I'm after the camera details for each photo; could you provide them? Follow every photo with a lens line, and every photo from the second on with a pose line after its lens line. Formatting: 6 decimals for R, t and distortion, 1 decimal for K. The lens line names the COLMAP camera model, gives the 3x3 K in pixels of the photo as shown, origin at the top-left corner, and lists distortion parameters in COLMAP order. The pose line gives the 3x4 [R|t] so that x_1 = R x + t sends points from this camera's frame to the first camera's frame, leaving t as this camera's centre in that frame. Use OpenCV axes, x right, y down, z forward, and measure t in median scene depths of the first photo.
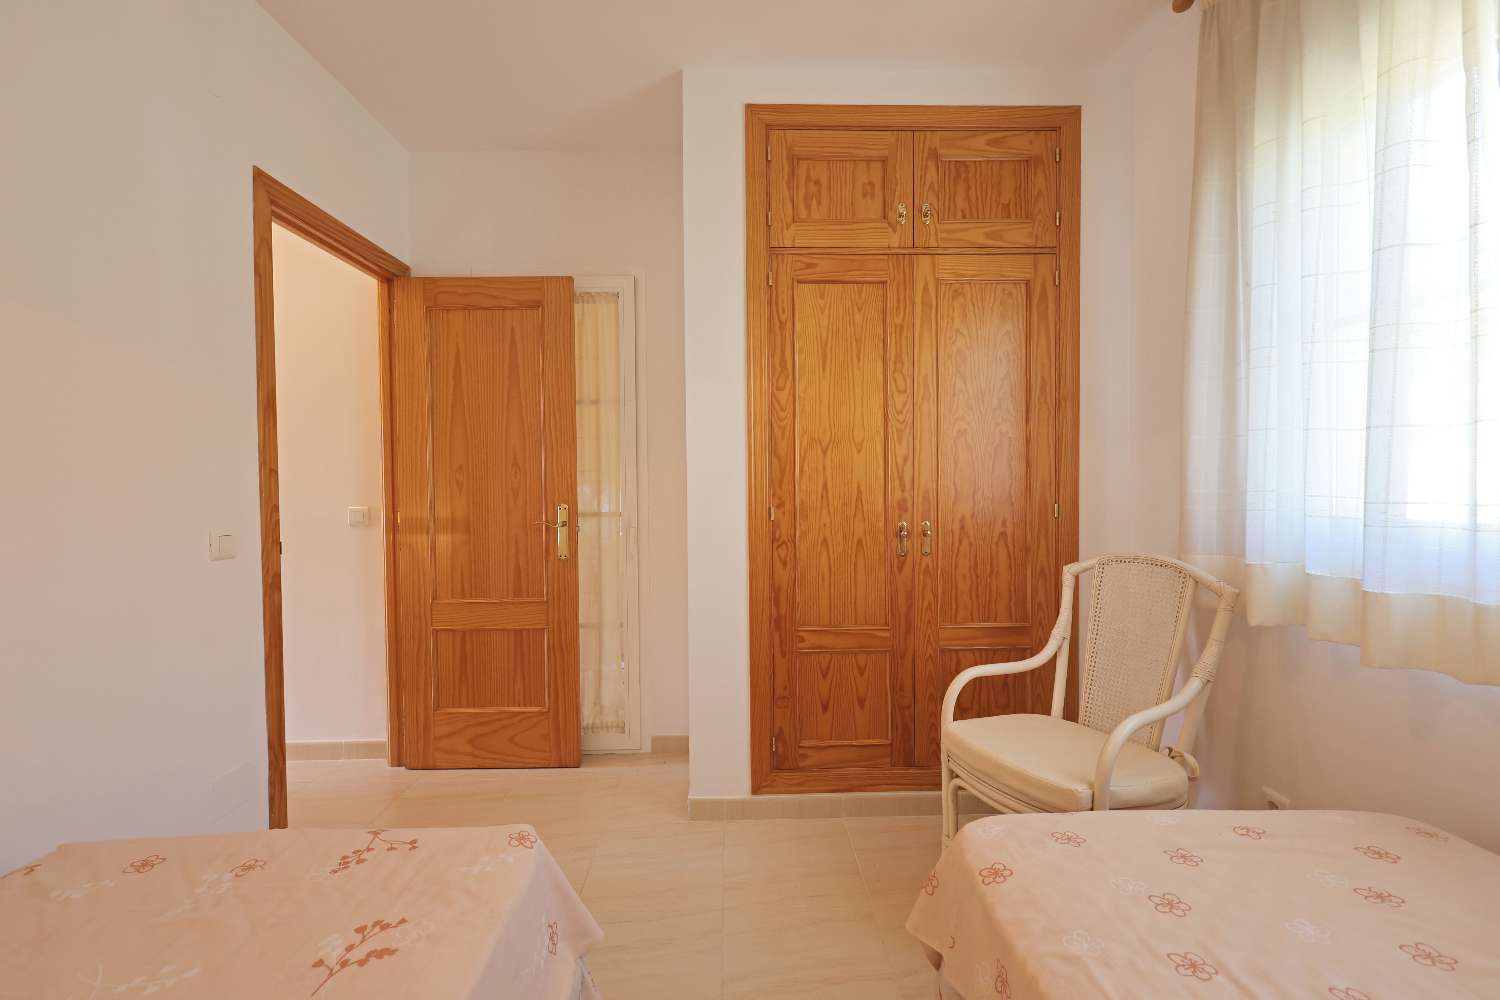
lens RADIAL K [[644.1, 0, 750.0], [0, 644.1, 500.0], [0, 0, 1]] dist [-0.000649, -0.000680]
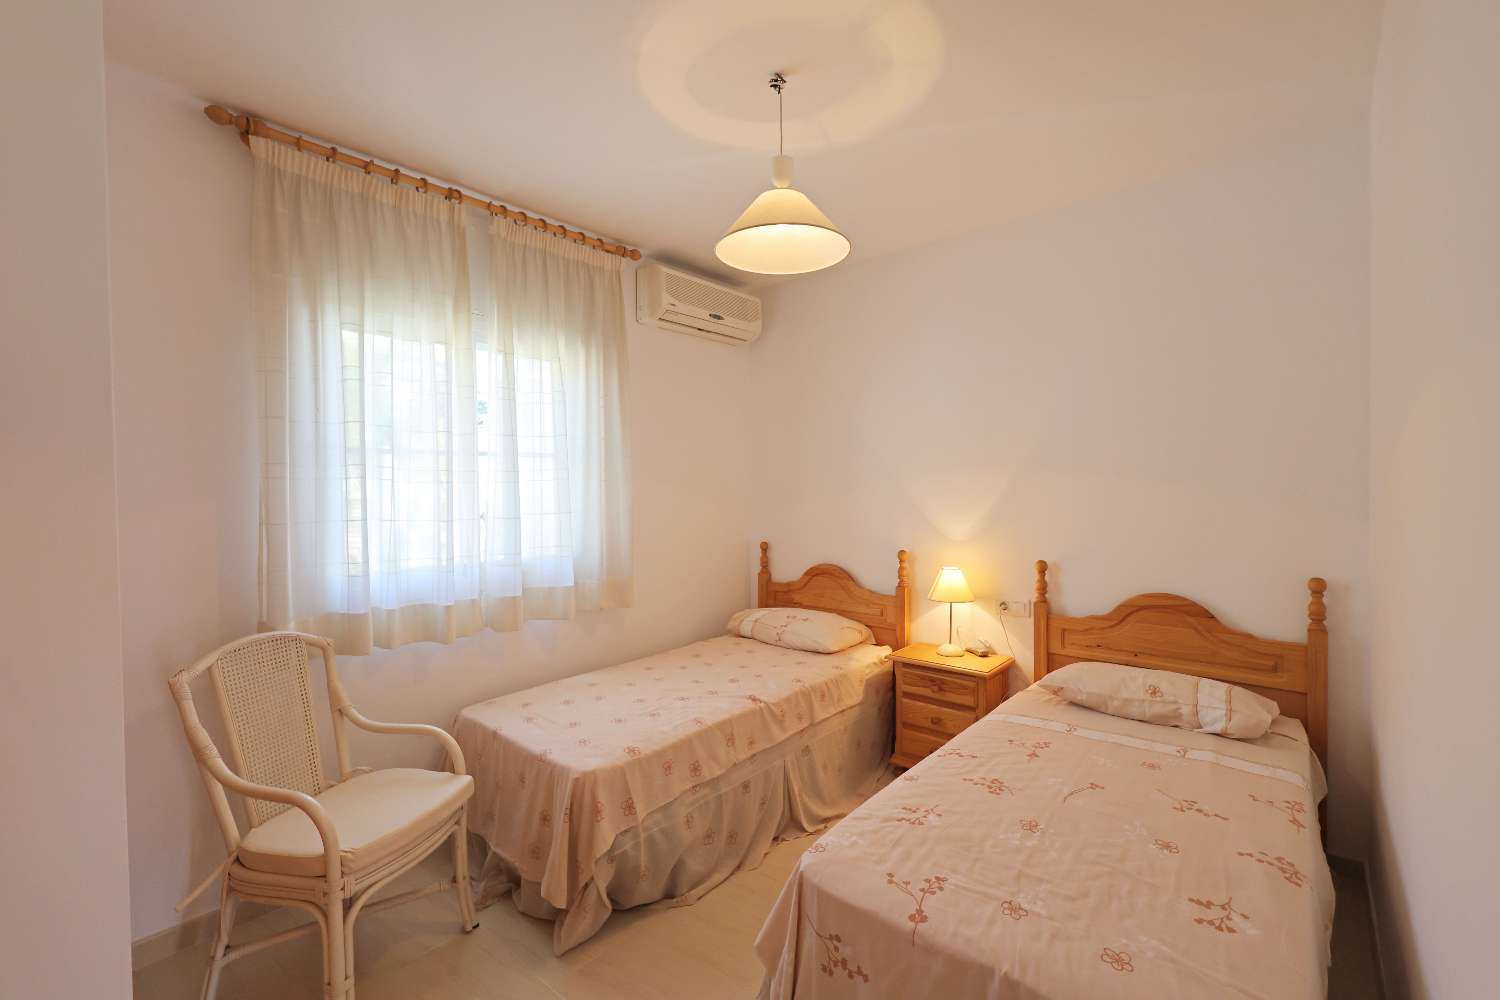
lens RADIAL K [[644.1, 0, 750.0], [0, 644.1, 500.0], [0, 0, 1]] dist [-0.000649, -0.000680]
pose [[-0.741476, 0.001377, 0.670978, -1.232415], [0.027684, 0.999209, 0.028541, -0.243613], [-0.670408, 0.039738, -0.740928, 2.209922]]
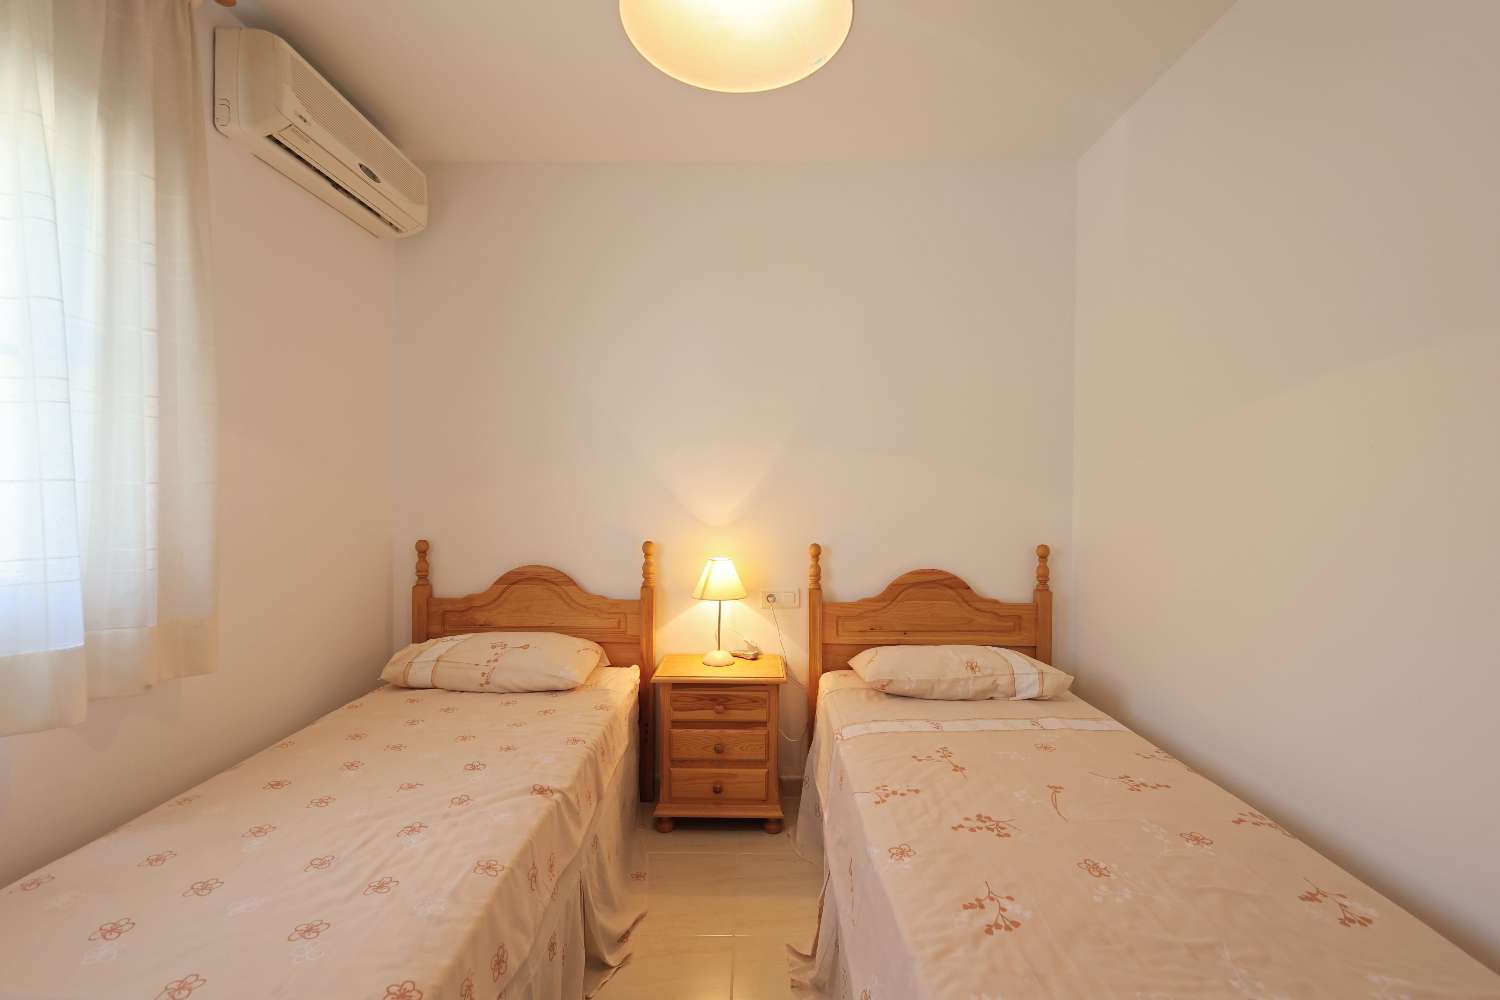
lens RADIAL K [[644.1, 0, 750.0], [0, 644.1, 500.0], [0, 0, 1]] dist [-0.000649, -0.000680]
pose [[-0.999478, 0.002506, 0.032218, -0.131603], [0.003760, 0.999235, 0.038915, -0.141147], [-0.032096, 0.039015, -0.998723, 1.854623]]
